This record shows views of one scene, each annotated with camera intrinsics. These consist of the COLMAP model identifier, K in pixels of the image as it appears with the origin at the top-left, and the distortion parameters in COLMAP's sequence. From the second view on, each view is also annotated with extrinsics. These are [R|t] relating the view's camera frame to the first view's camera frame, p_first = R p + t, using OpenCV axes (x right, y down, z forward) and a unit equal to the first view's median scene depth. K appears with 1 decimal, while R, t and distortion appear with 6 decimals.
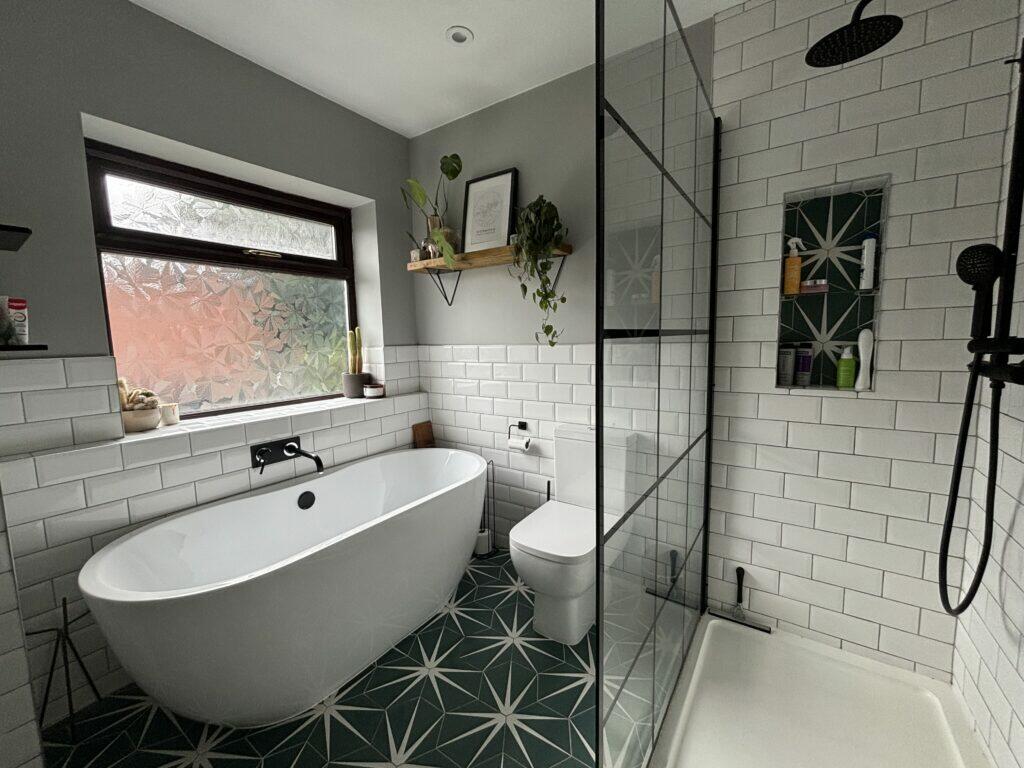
lens RADIAL K [[412.9, 0, 510.4], [0, 412.9, 379.7], [0, 0, 1]] dist [0.002005, 0.000185]
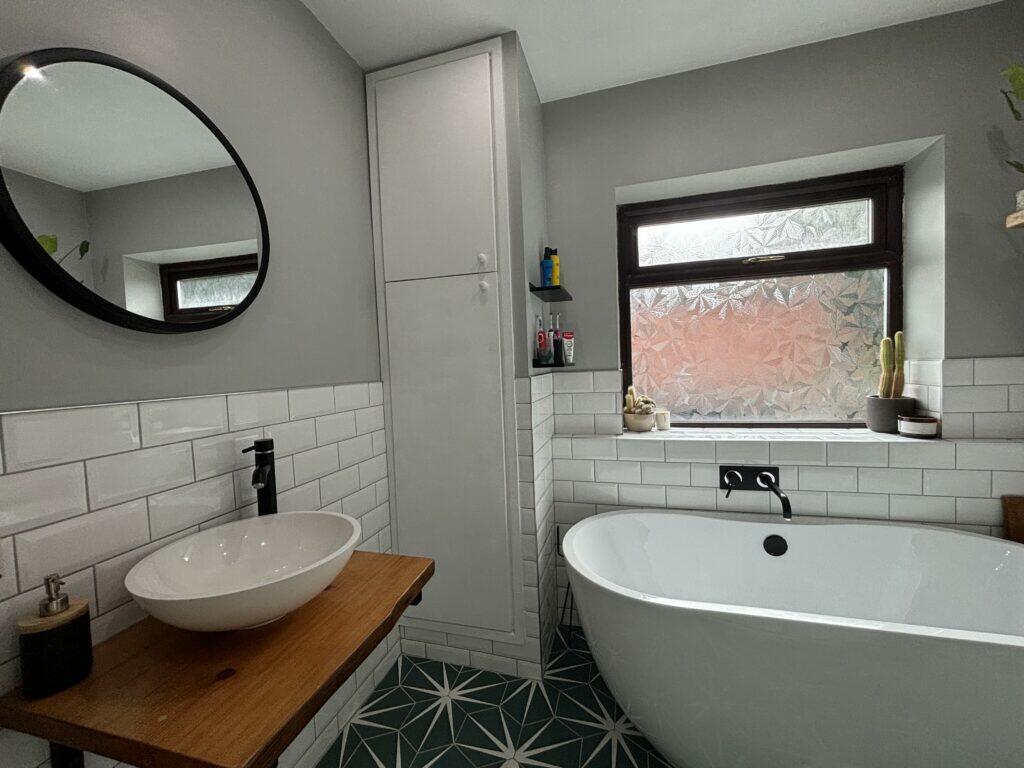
lens RADIAL K [[412.9, 0, 510.4], [0, 412.9, 379.7], [0, 0, 1]] dist [0.002005, 0.000185]
pose [[0.322010, 0.045413, -0.945646, 0.108247], [-0.062422, 0.997694, 0.026656, -0.031133], [0.944676, 0.050446, 0.324102, 0.205168]]
